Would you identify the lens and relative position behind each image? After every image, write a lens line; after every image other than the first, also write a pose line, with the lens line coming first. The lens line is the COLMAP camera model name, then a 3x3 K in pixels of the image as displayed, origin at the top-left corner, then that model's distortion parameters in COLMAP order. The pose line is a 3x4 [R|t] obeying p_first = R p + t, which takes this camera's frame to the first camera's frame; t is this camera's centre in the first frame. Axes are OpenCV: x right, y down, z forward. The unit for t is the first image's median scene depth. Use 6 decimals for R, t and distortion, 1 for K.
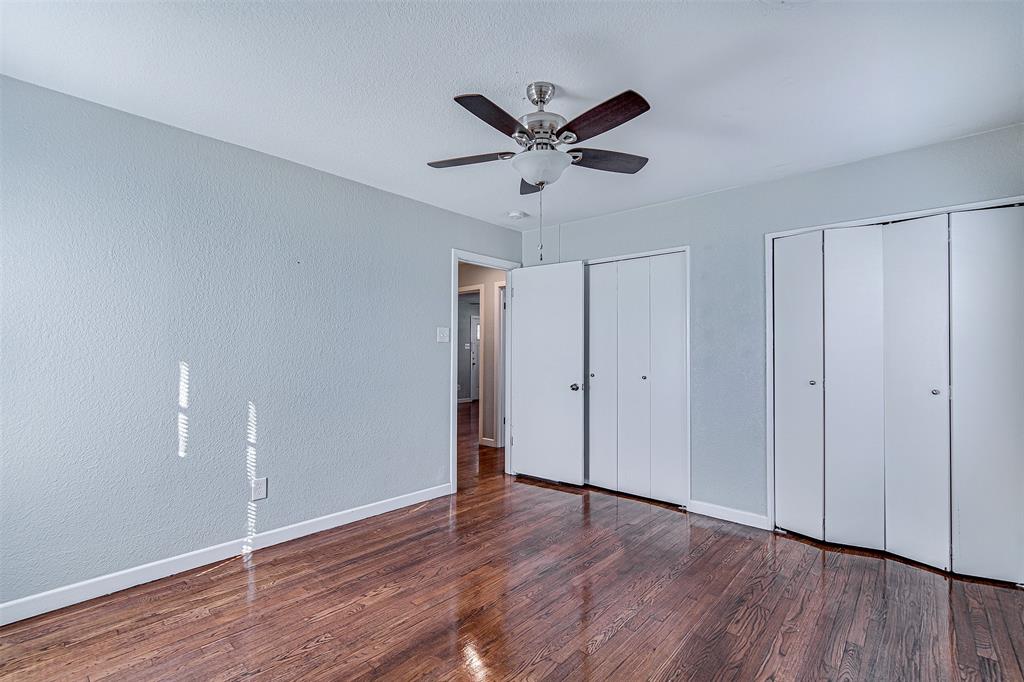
lens RADIAL K [[469.8, 0, 512.0], [0, 469.8, 341.0], [0, 0, 1]] dist [-0.003822, -0.000193]
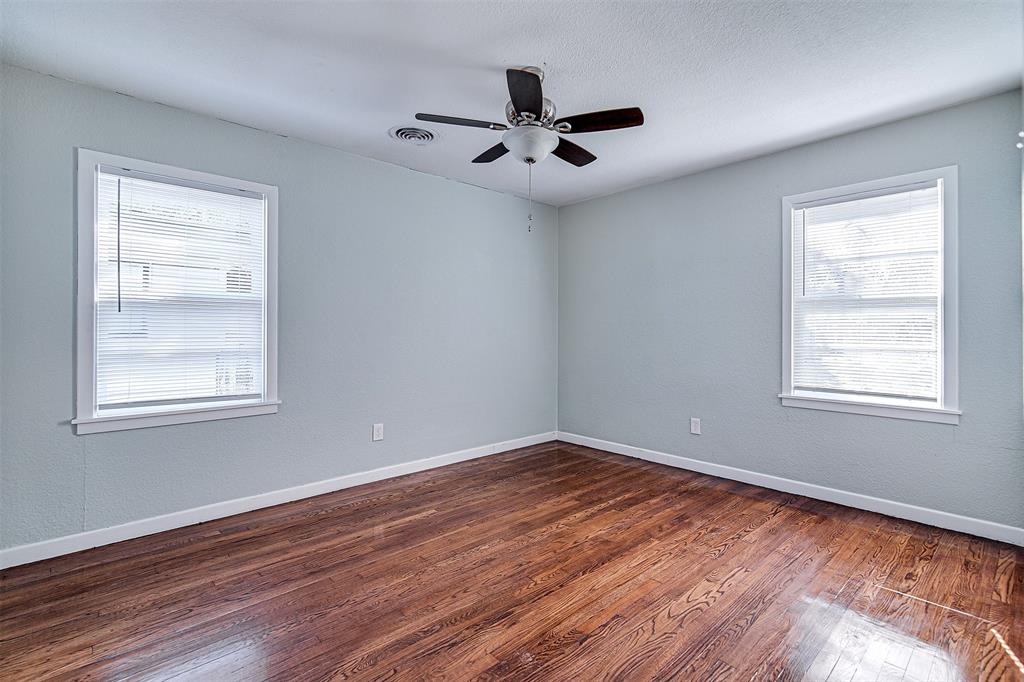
lens RADIAL K [[469.8, 0, 512.0], [0, 469.8, 341.0], [0, 0, 1]] dist [-0.003822, -0.000193]
pose [[-0.990948, -0.009949, 0.133874, -0.040397], [-0.009810, 0.999950, 0.001699, 0.072782], [-0.133884, 0.000371, -0.990997, 1.944698]]
